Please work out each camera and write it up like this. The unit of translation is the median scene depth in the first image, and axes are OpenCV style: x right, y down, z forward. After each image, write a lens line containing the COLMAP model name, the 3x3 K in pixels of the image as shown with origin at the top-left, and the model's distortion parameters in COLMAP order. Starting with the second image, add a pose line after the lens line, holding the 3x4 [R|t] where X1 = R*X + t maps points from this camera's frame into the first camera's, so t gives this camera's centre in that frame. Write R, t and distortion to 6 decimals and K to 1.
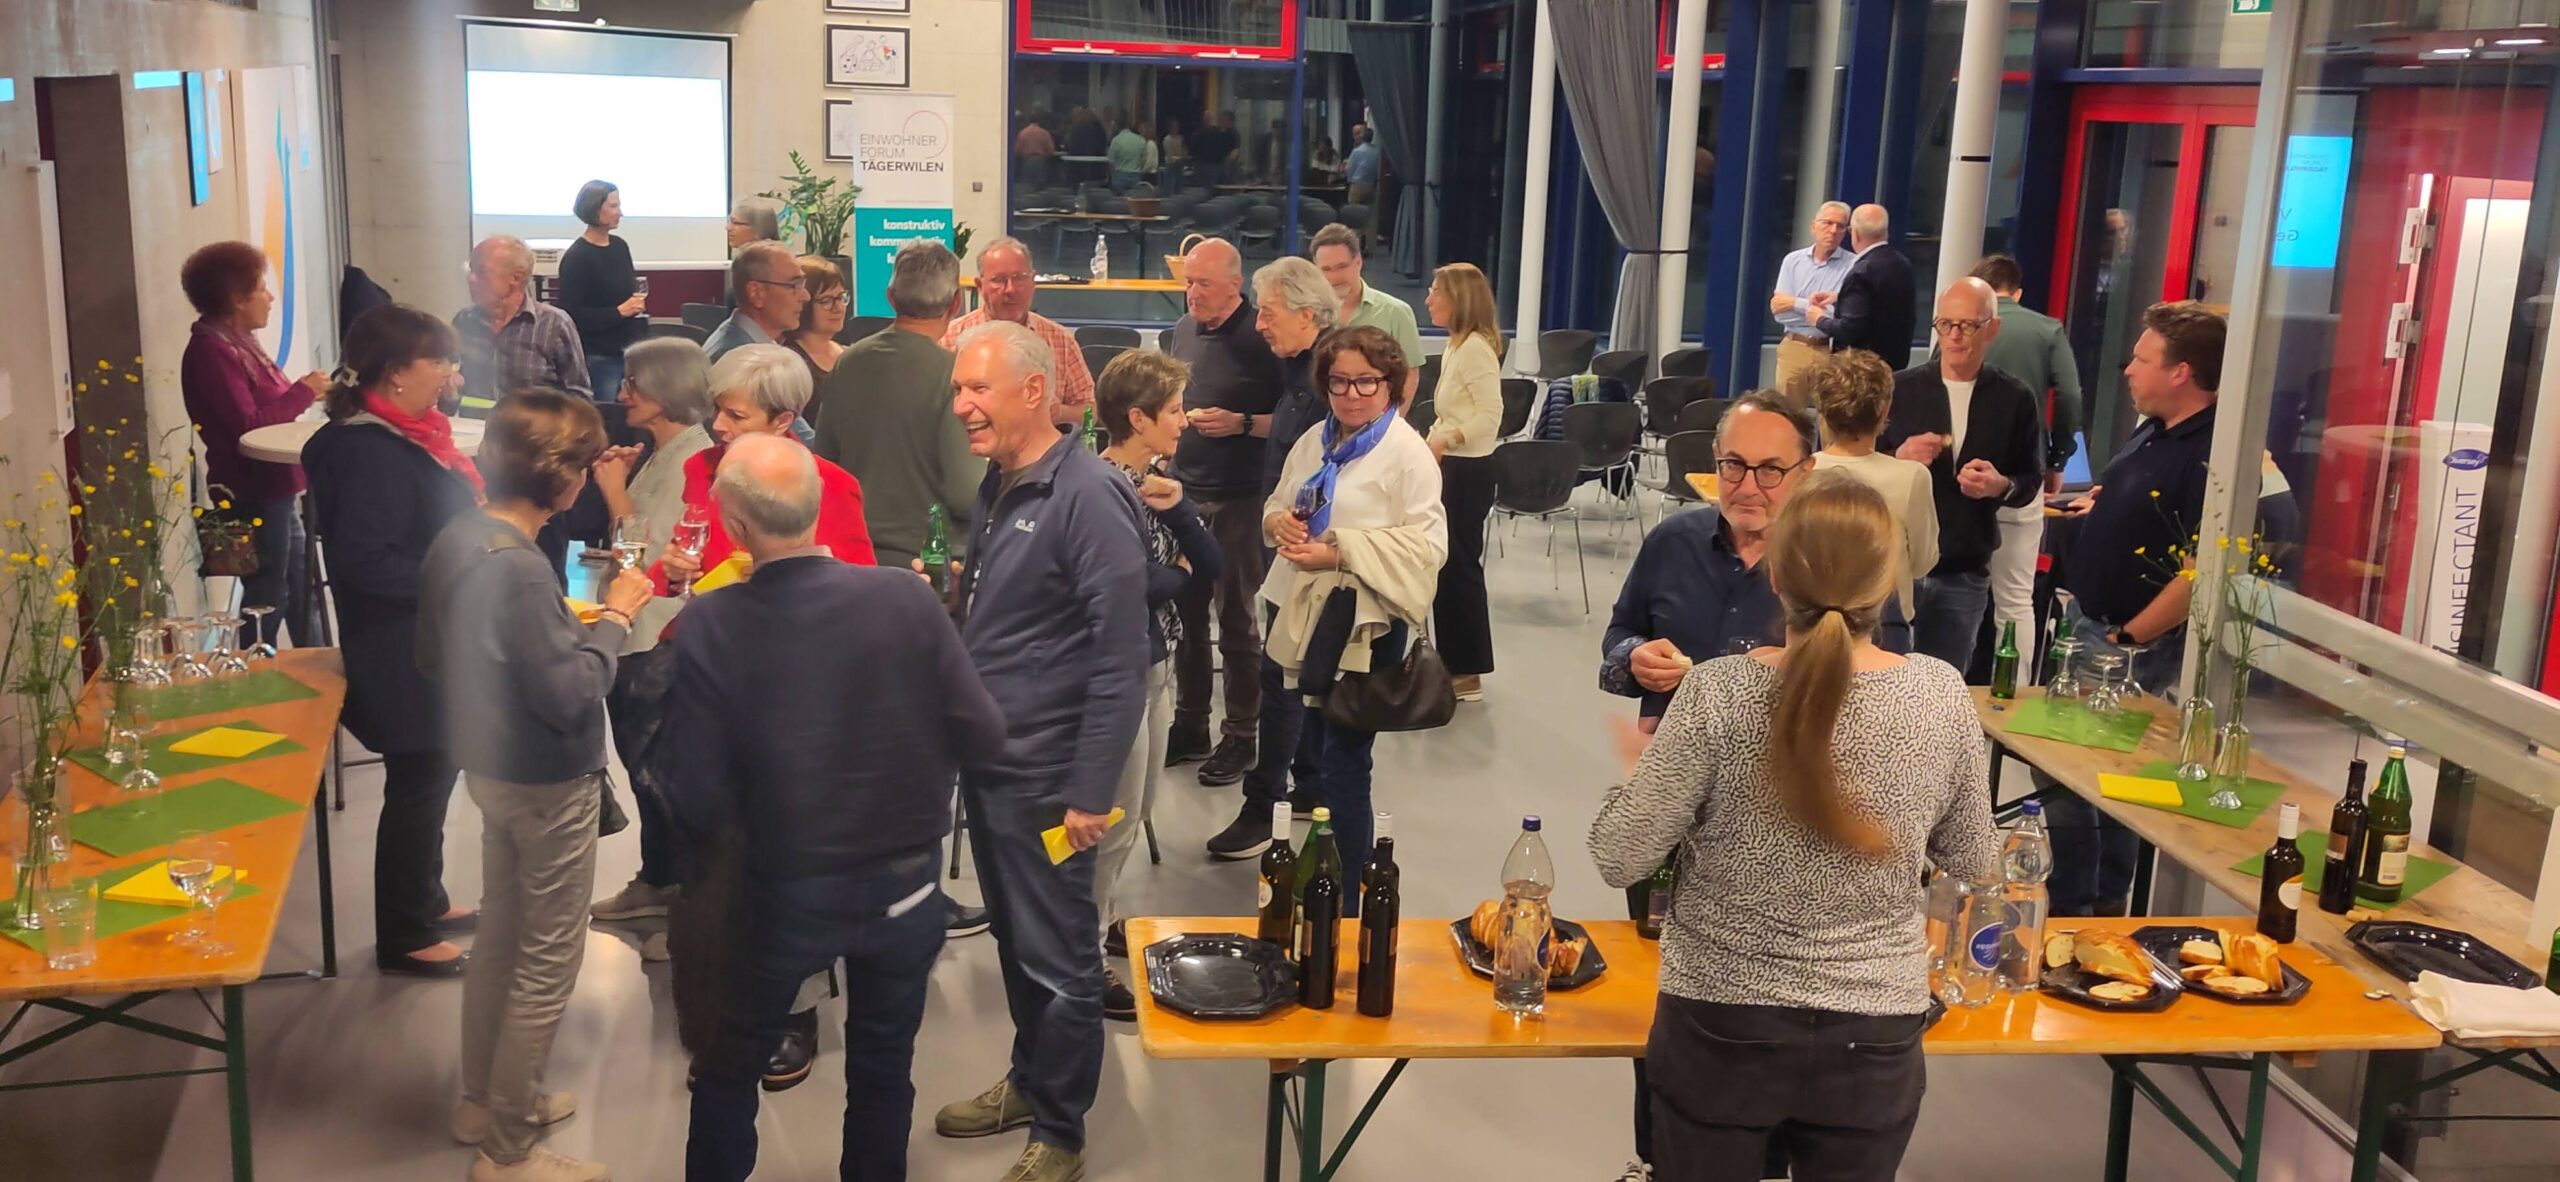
lens RADIAL K [[2211.3, 0, 1286.1], [0, 2211.3, 573.1], [0, 0, 1]] dist [0.045189, -0.046571]
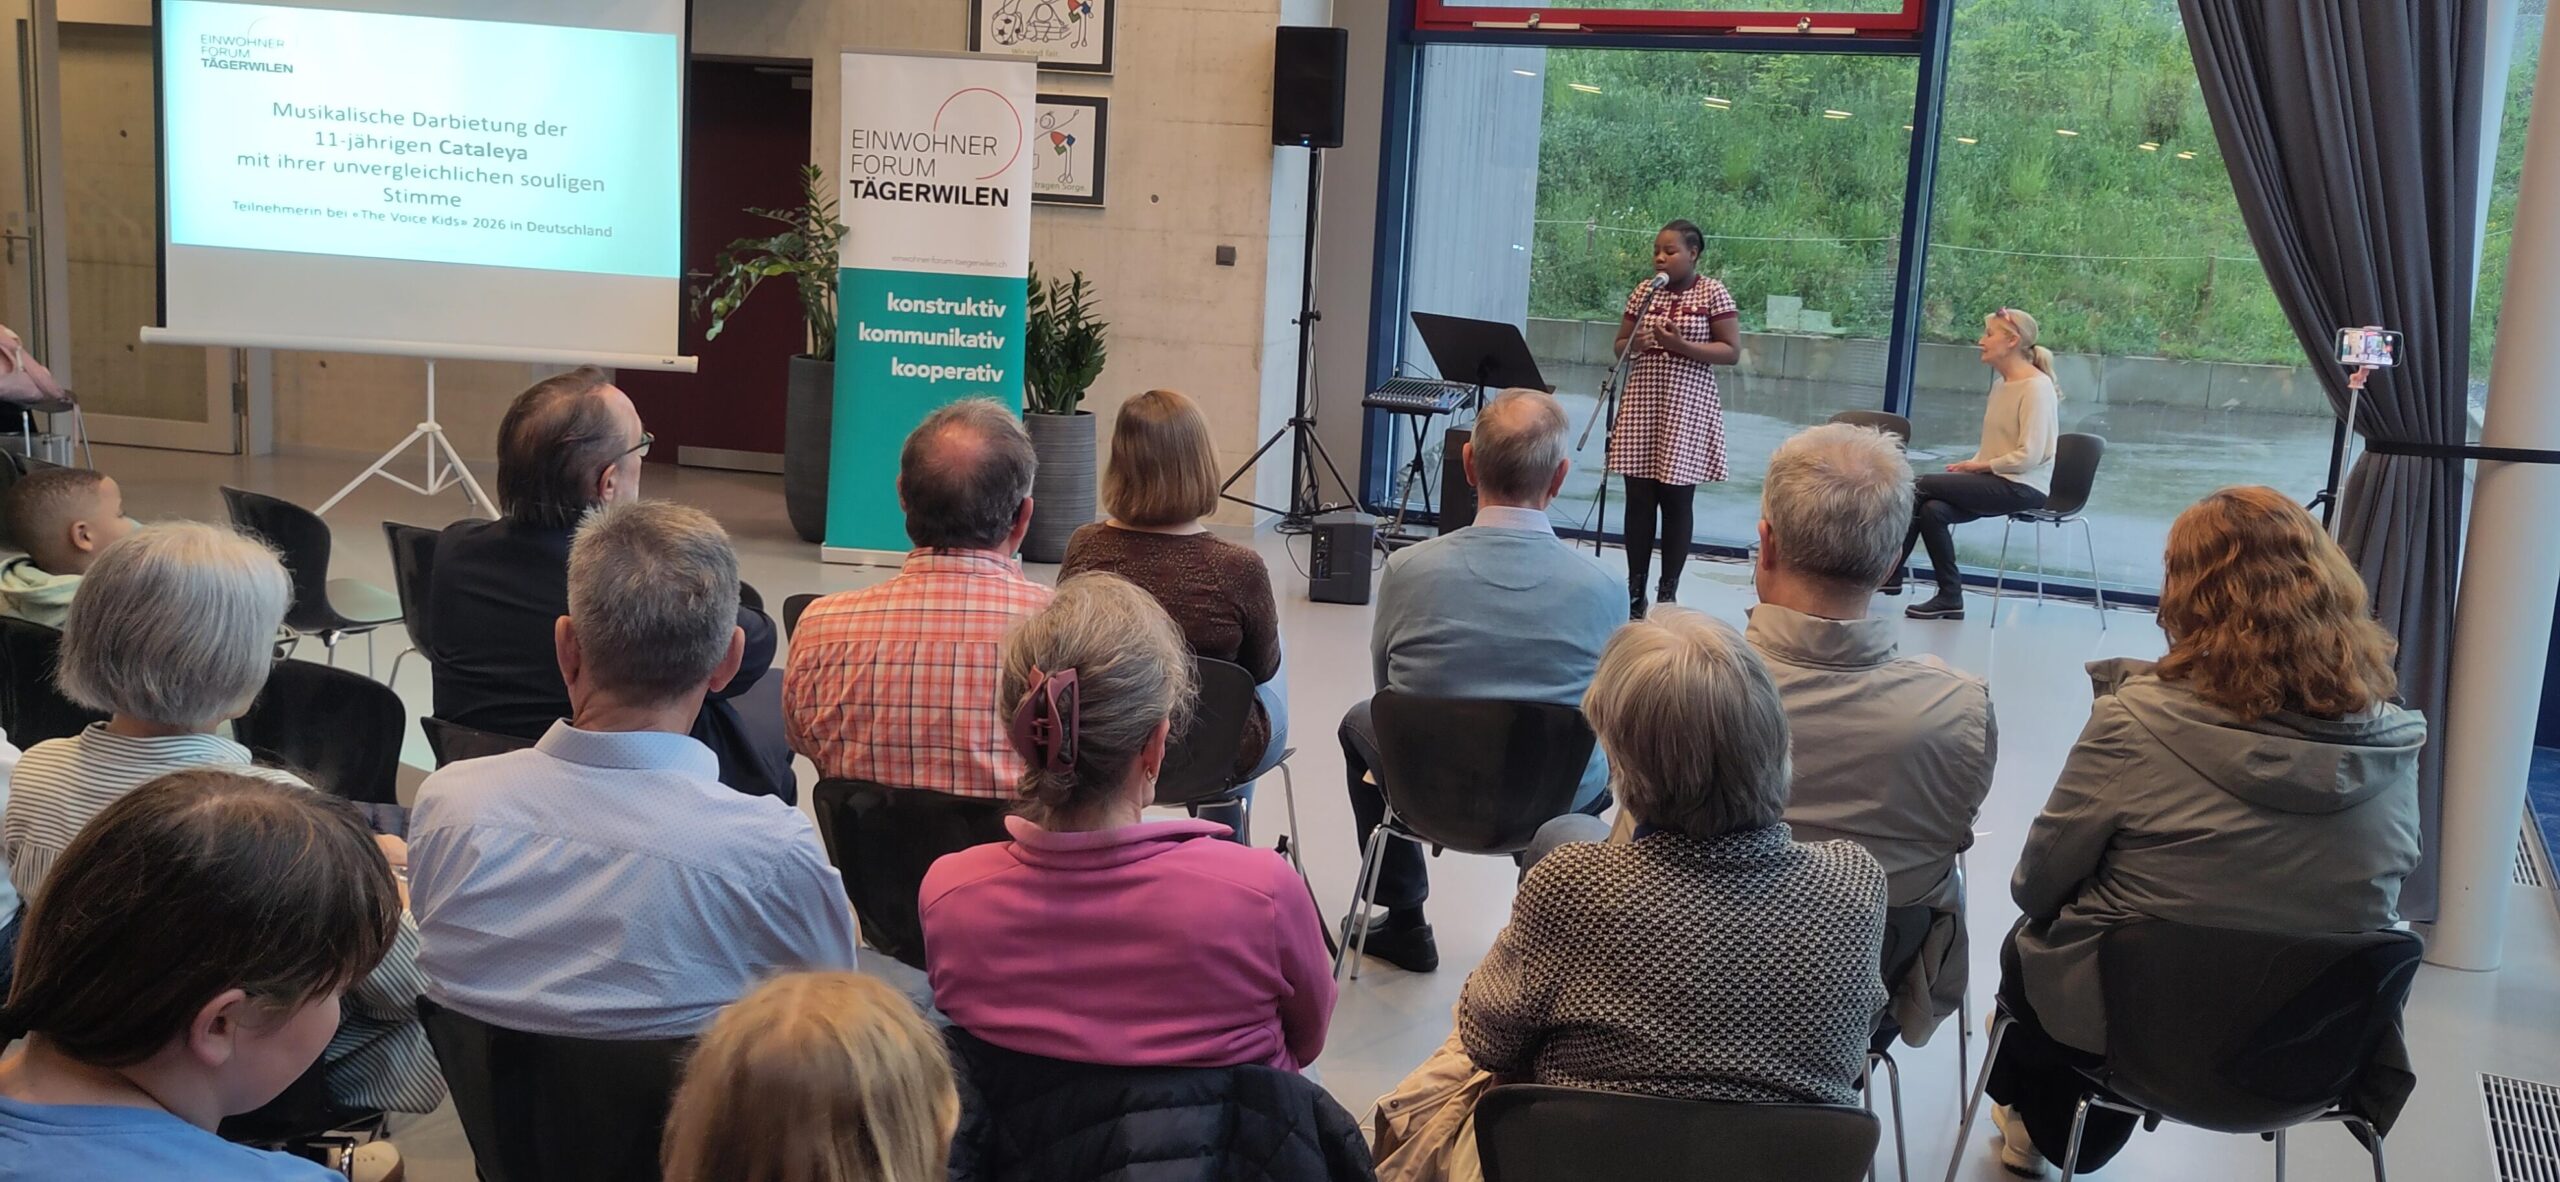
lens RADIAL K [[2211.3, 0, 1286.1], [0, 2211.3, 573.1], [0, 0, 1]] dist [0.045189, -0.046571]
pose [[0.863025, 0.096970, -0.495766, 0.164077], [-0.132014, 0.990592, -0.036052, -0.087200], [0.487606, 0.096561, 0.867707, 0.596133]]
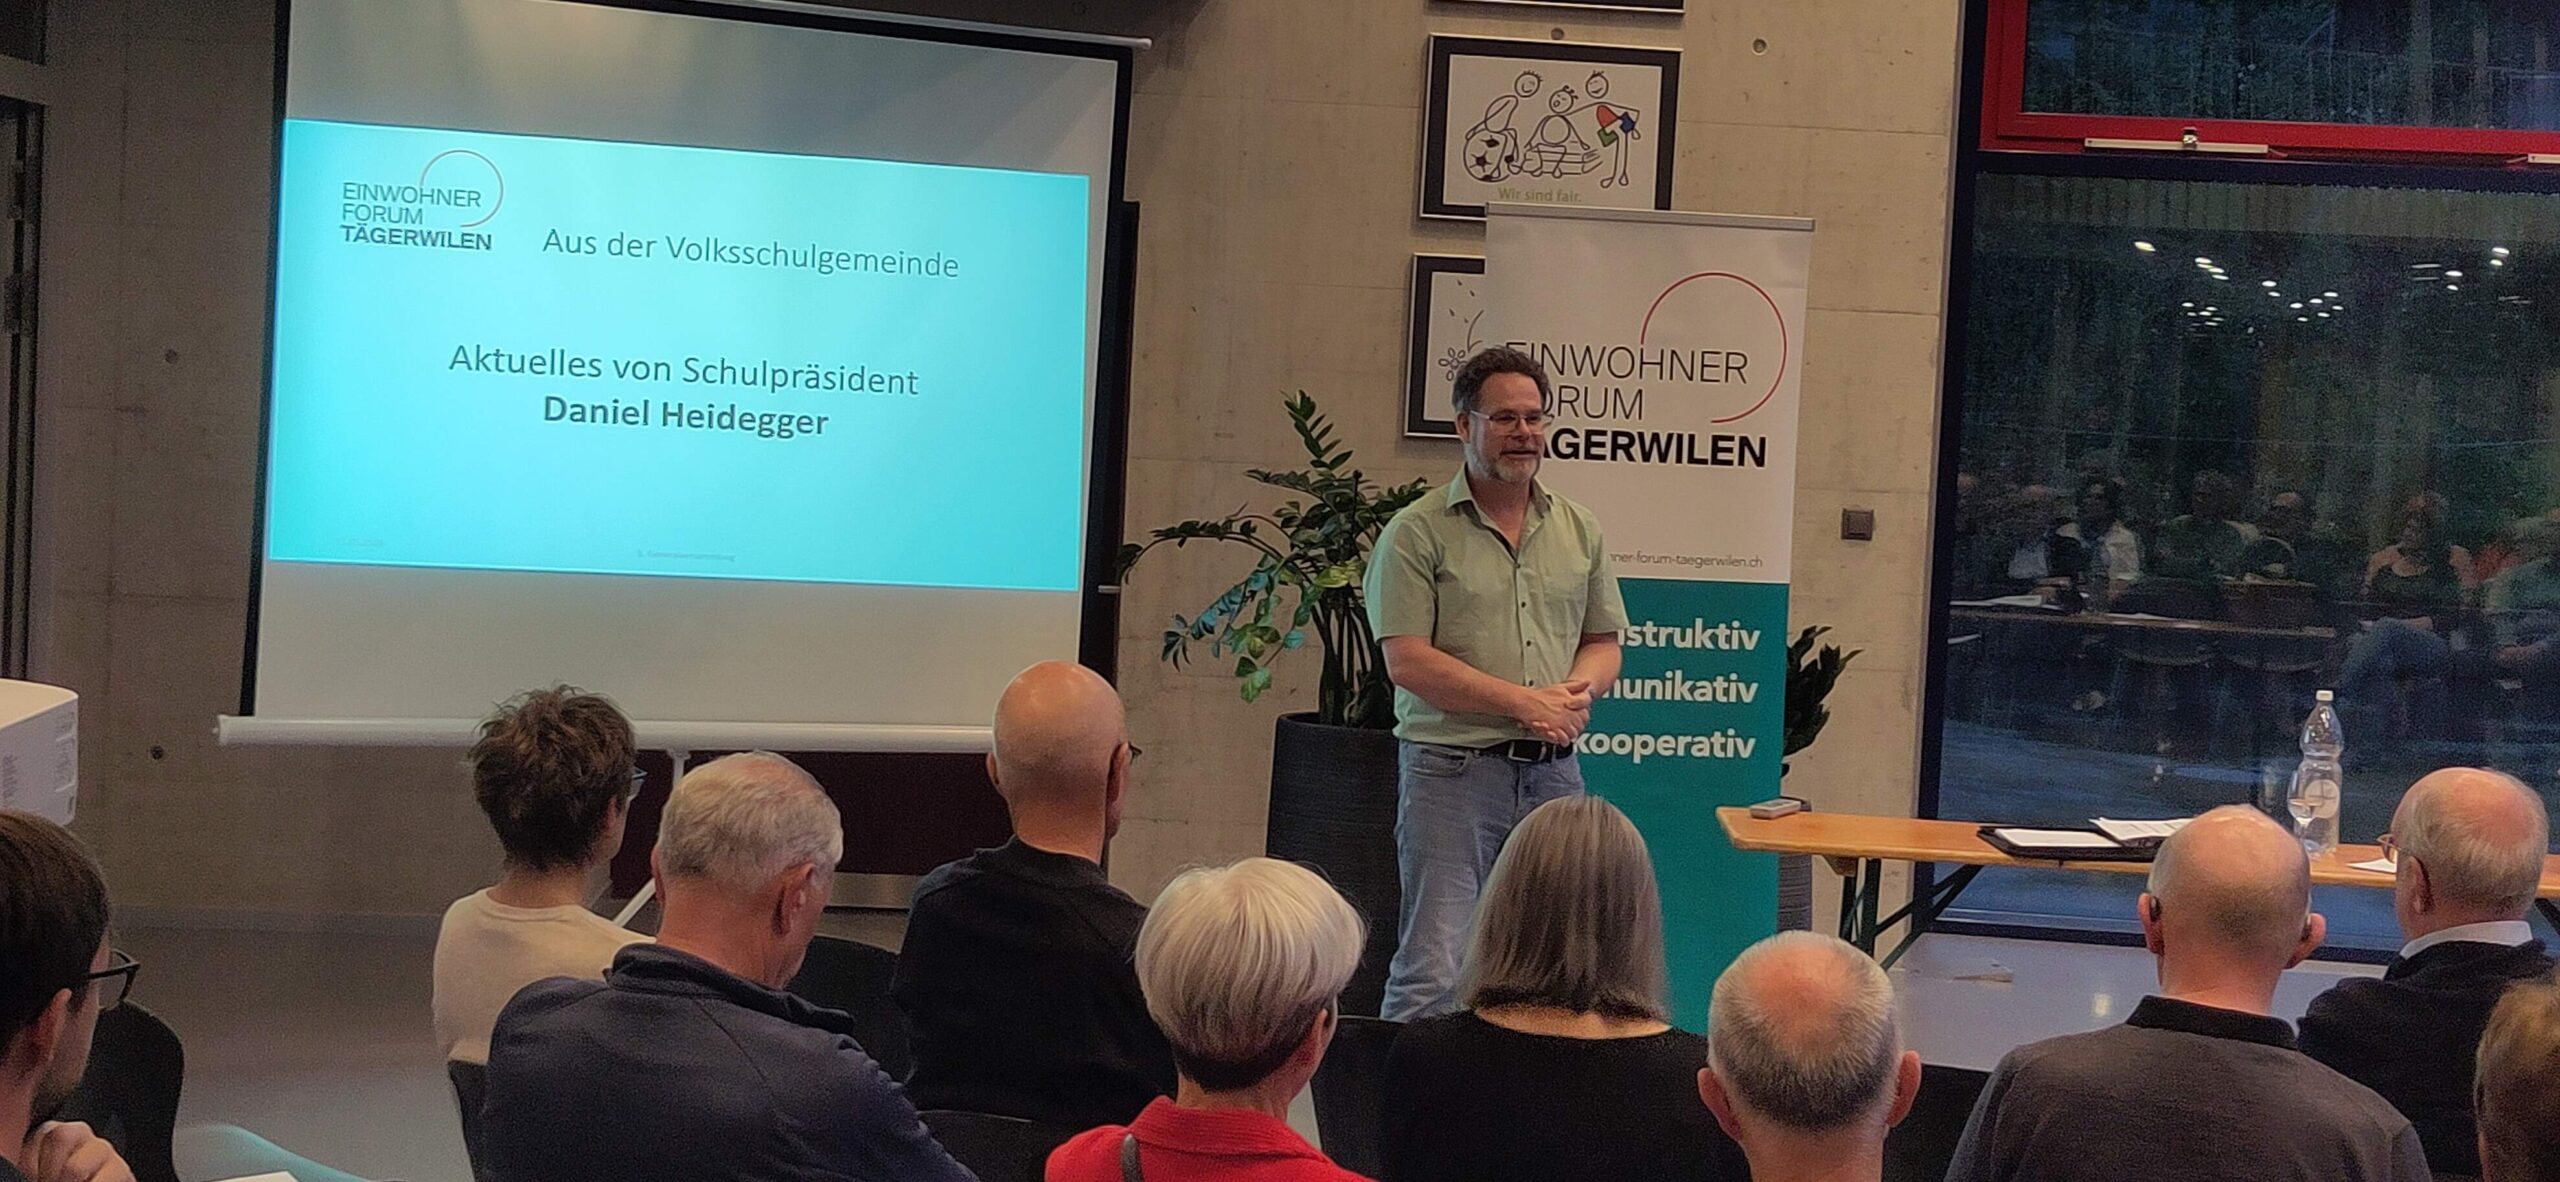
lens RADIAL K [[3795.5, 0, 1280.0], [0, 3795.5, 591.0], [0, 0, 1]] dist [0.013507, -0.044858]
pose [[0.965907, 0.026040, -0.257575, -0.083699], [-0.068145, 0.985416, -0.155921, -0.077547], [0.249758, 0.168157, 0.953595, 0.485364]]
